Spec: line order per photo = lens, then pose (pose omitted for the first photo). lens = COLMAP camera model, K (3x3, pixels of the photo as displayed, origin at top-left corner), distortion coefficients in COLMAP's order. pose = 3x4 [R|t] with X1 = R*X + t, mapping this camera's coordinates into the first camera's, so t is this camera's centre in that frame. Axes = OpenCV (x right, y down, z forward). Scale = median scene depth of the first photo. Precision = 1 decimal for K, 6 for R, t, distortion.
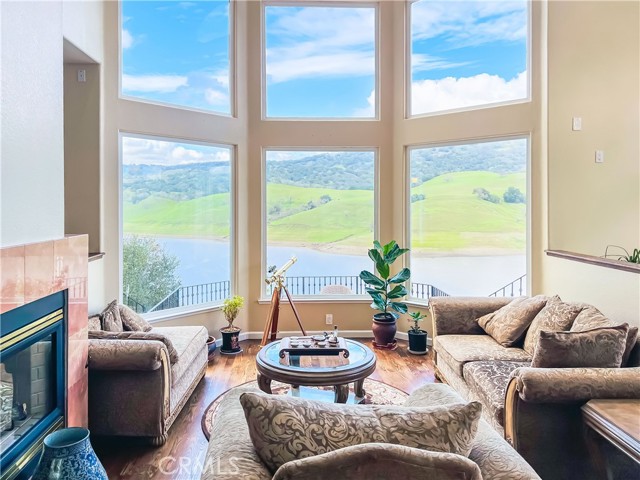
lens RADIAL K [[508.0, 0, 304.1], [0, 508.0, 209.9], [0, 0, 1]] dist [0.036271, -0.043783]
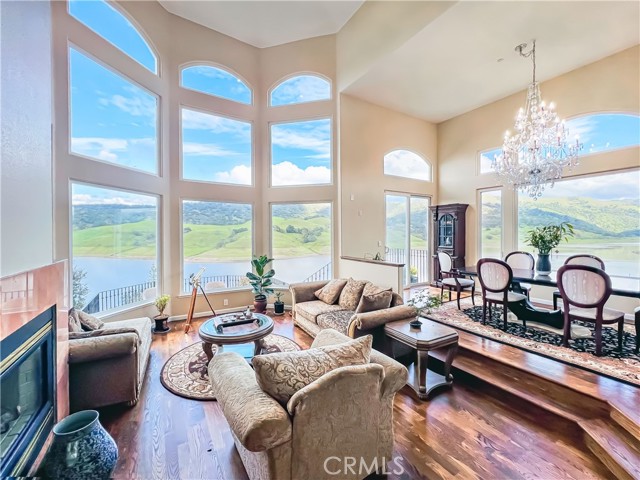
lens RADIAL K [[270.0, 0, 324.2], [0, 270.0, 239.8], [0, 0, 1]] dist [-0.015543, 0.001589]
pose [[0.864065, -0.008380, 0.503311, -0.171705], [0.002017, 0.999911, 0.013186, -0.005420], [-0.503377, -0.010378, 0.864005, 0.091710]]
